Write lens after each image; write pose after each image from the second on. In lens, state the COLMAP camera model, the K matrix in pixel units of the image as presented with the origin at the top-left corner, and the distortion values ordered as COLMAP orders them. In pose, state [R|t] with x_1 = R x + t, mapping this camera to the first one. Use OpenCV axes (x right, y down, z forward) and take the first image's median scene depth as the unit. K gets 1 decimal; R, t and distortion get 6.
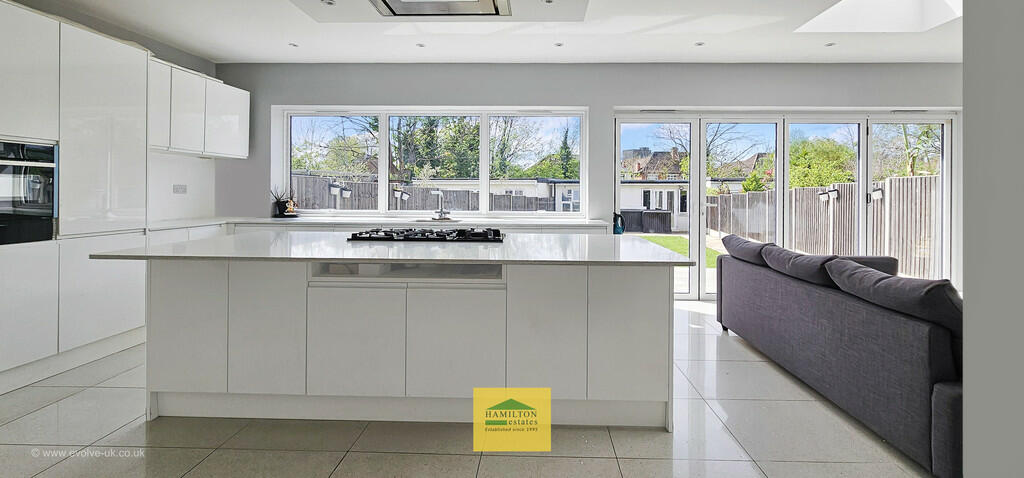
lens RADIAL K [[437.5, 0, 525.8], [0, 437.5, 210.1], [0, 0, 1]] dist [0.000593, -0.000135]
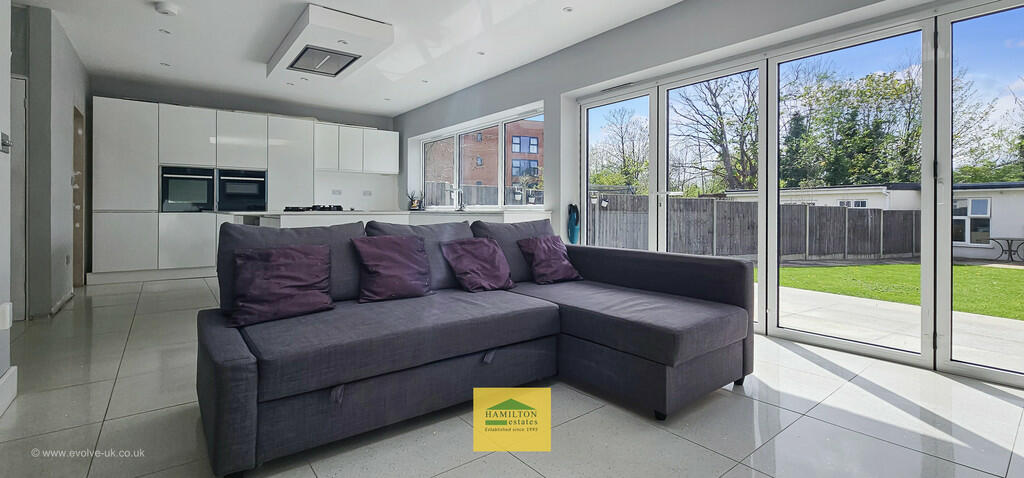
lens RADIAL K [[437.5, 0, 525.8], [0, 437.5, 210.1], [0, 0, 1]] dist [0.000593, -0.000135]
pose [[0.656563, -0.004188, -0.754260, 0.841610], [-0.028197, 0.999149, -0.030091, 0.047784], [0.753744, 0.041024, 0.655886, 0.304248]]
